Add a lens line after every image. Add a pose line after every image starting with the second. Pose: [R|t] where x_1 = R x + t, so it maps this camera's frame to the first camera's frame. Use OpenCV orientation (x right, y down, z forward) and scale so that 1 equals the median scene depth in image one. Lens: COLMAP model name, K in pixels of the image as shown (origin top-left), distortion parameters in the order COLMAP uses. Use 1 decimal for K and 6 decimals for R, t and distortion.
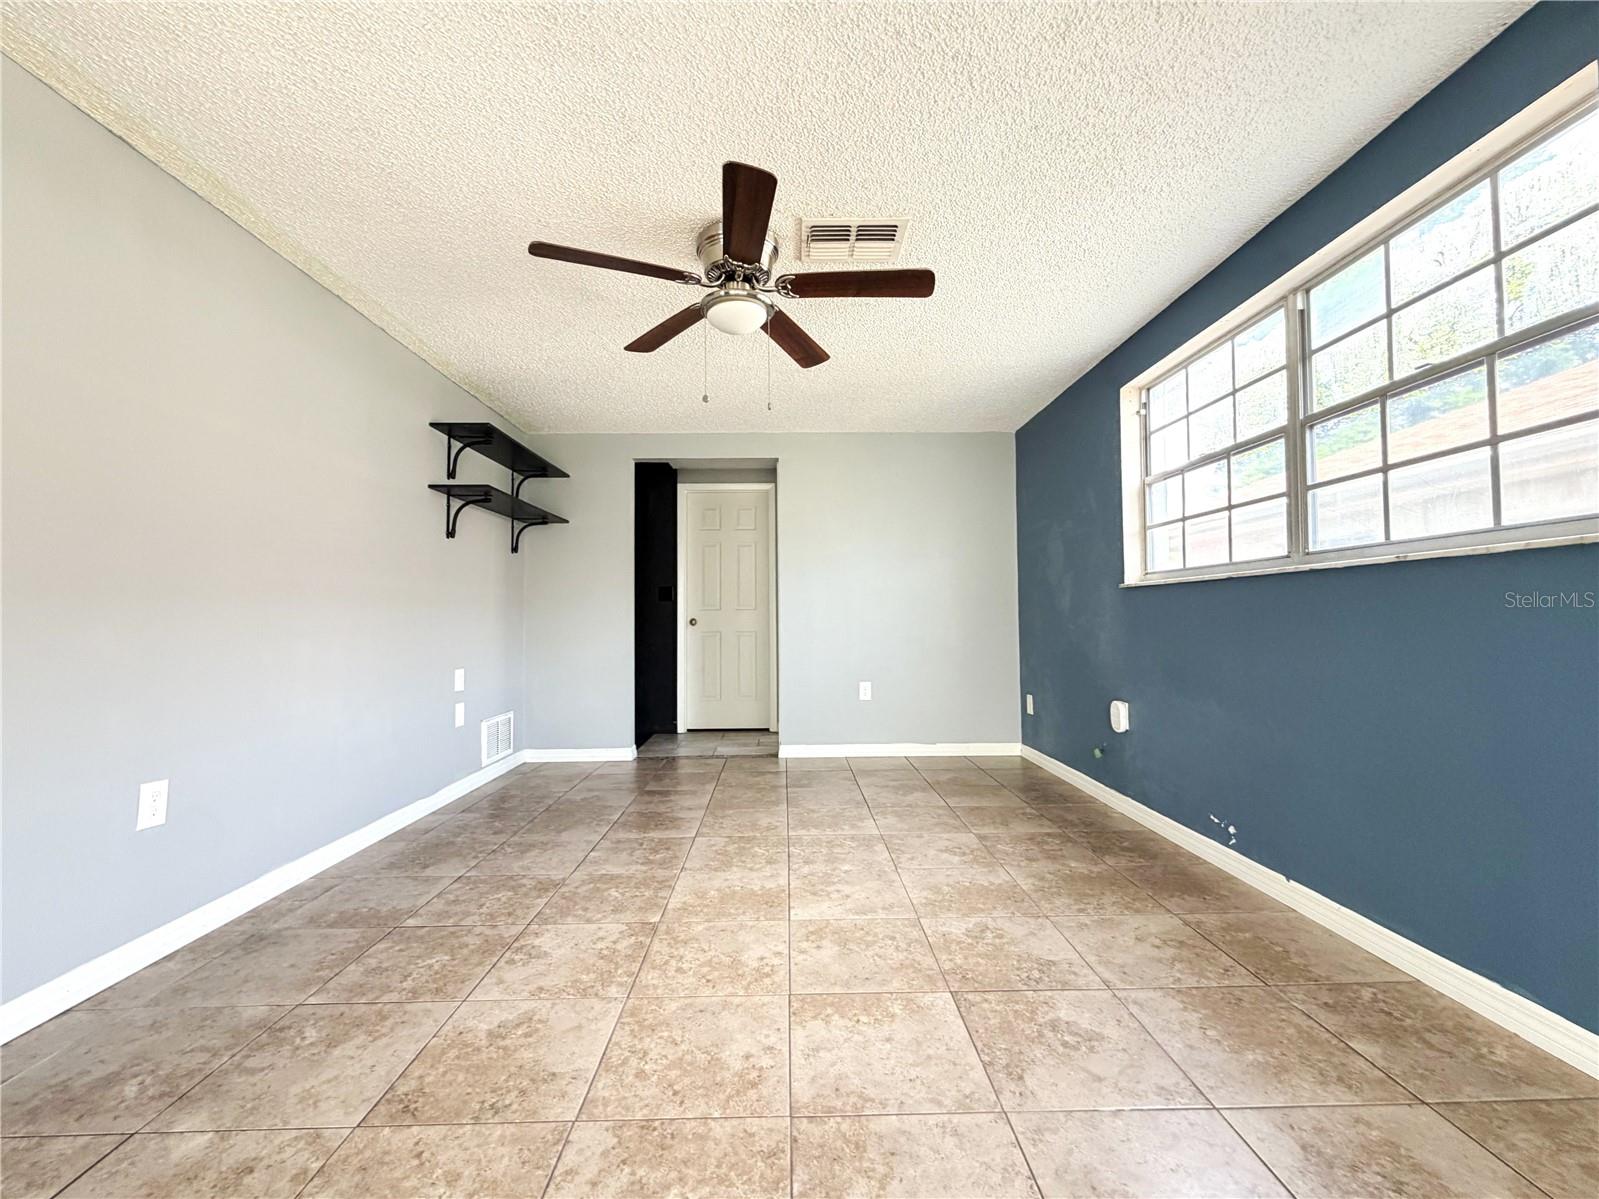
lens RADIAL K [[651.0, 0, 800.2], [0, 651.0, 601.9], [0, 0, 1]] dist [-0.001676, 0.000942]
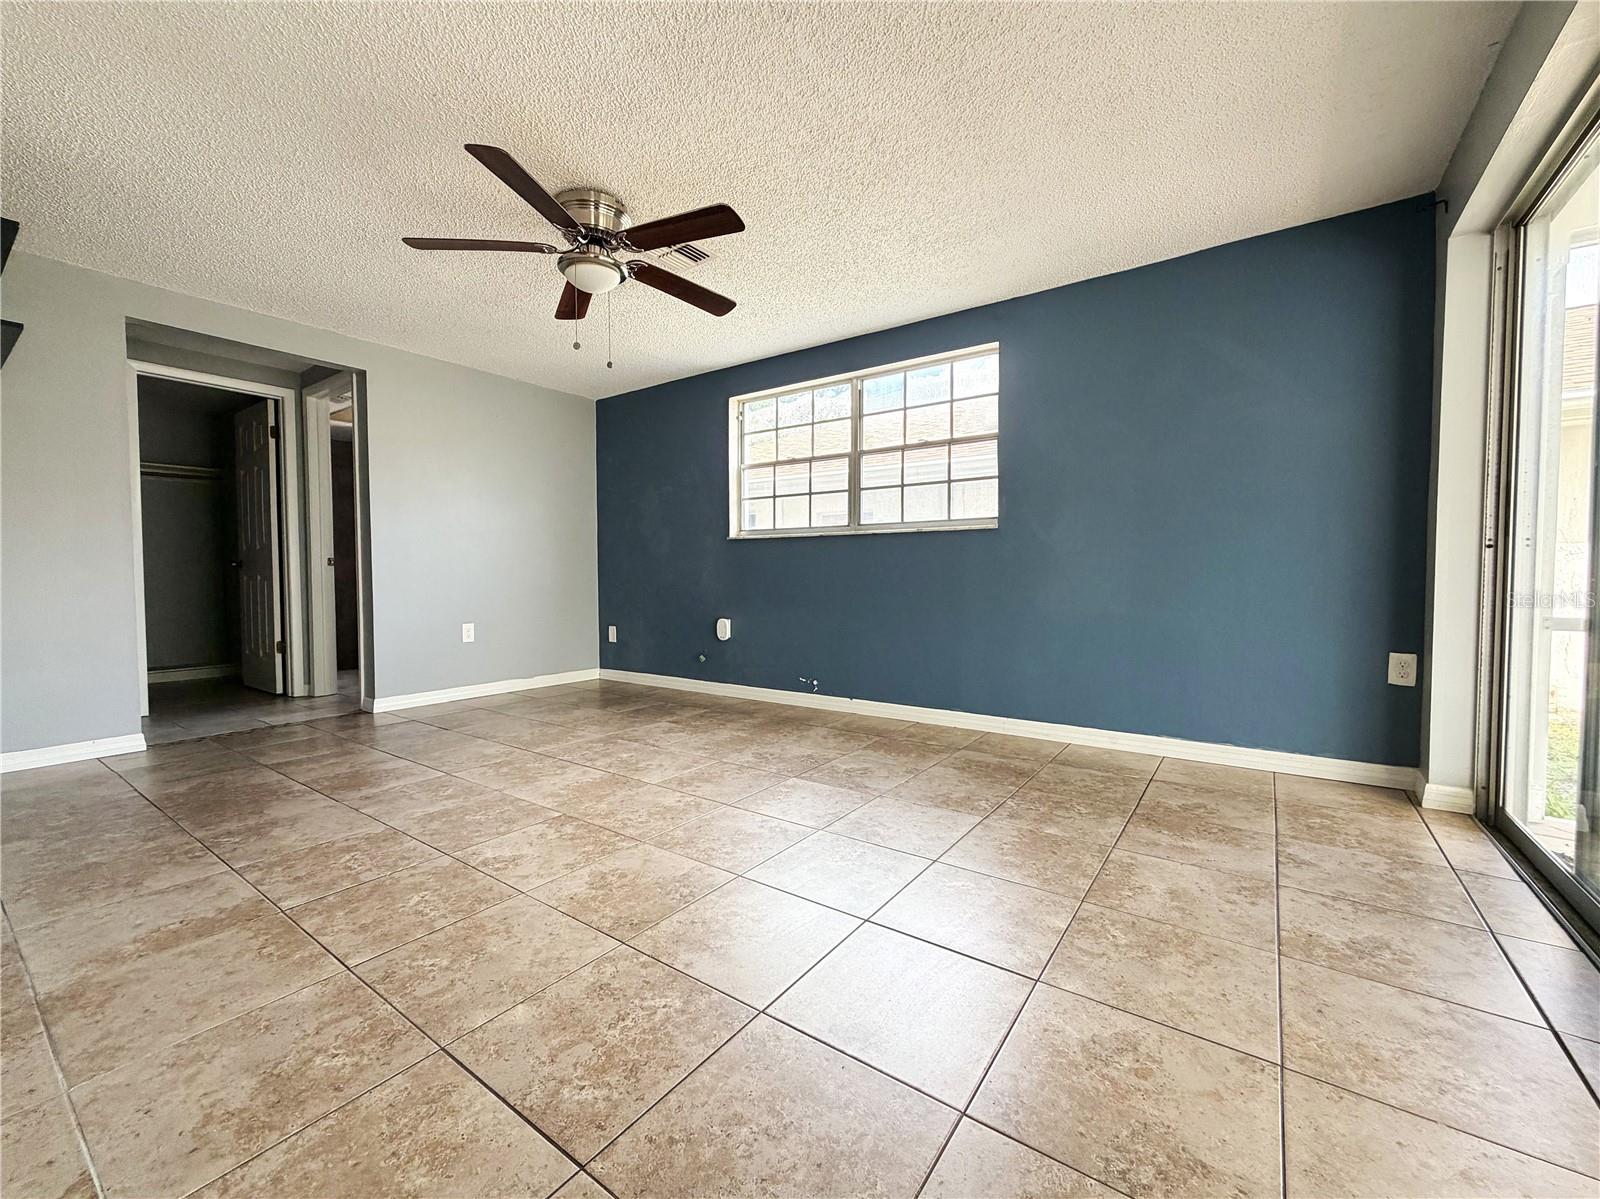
lens RADIAL K [[651.4, 0, 796.5], [0, 651.4, 601.7], [0, 0, 1]] dist [-0.001676, 0.000942]
pose [[0.598747, -0.025543, 0.800531, -0.790679], [-0.025772, 0.998359, 0.051131, 0.052411], [-0.800523, -0.051245, 0.597107, 0.022941]]
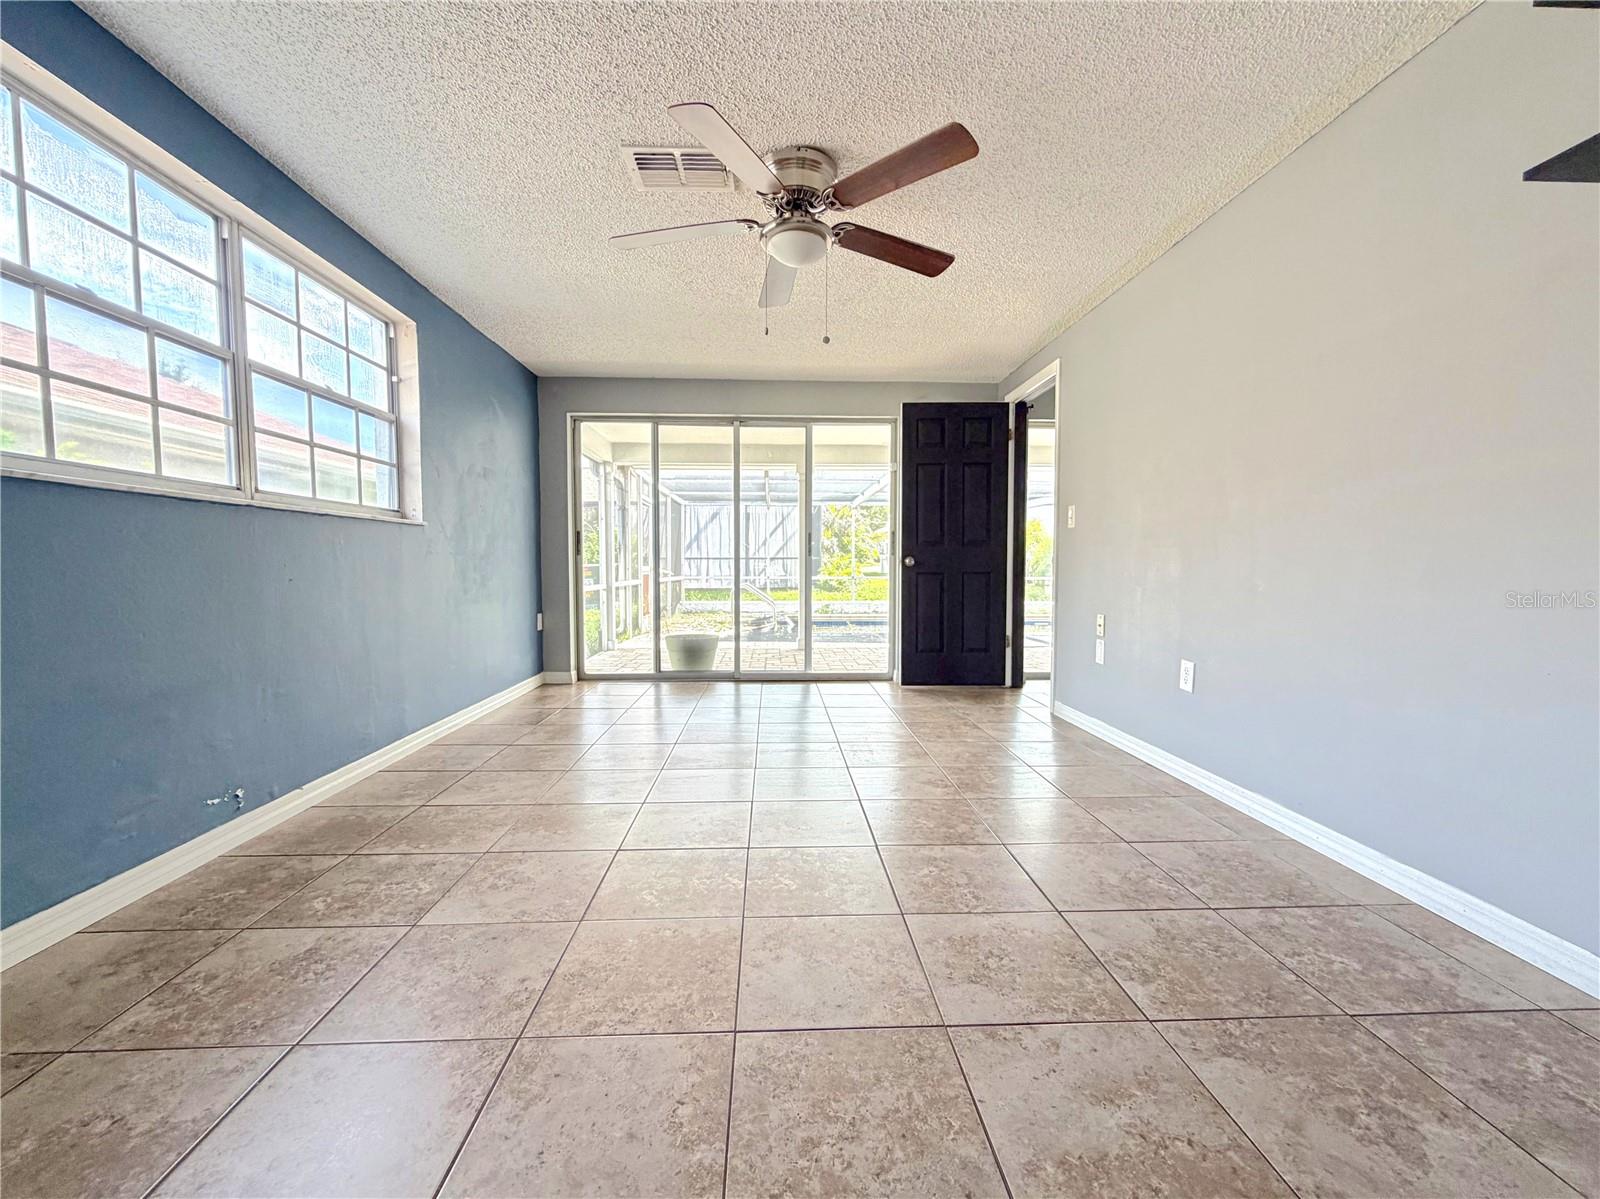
lens RADIAL K [[651.4, 0, 803.8], [0, 651.4, 602.6], [0, 0, 1]] dist [-0.001676, 0.000942]
pose [[-0.999499, 0.008520, -0.030471, -0.071855], [0.007579, 0.999495, 0.030871, 0.077923], [0.030719, 0.030625, -0.999059, 1.998181]]
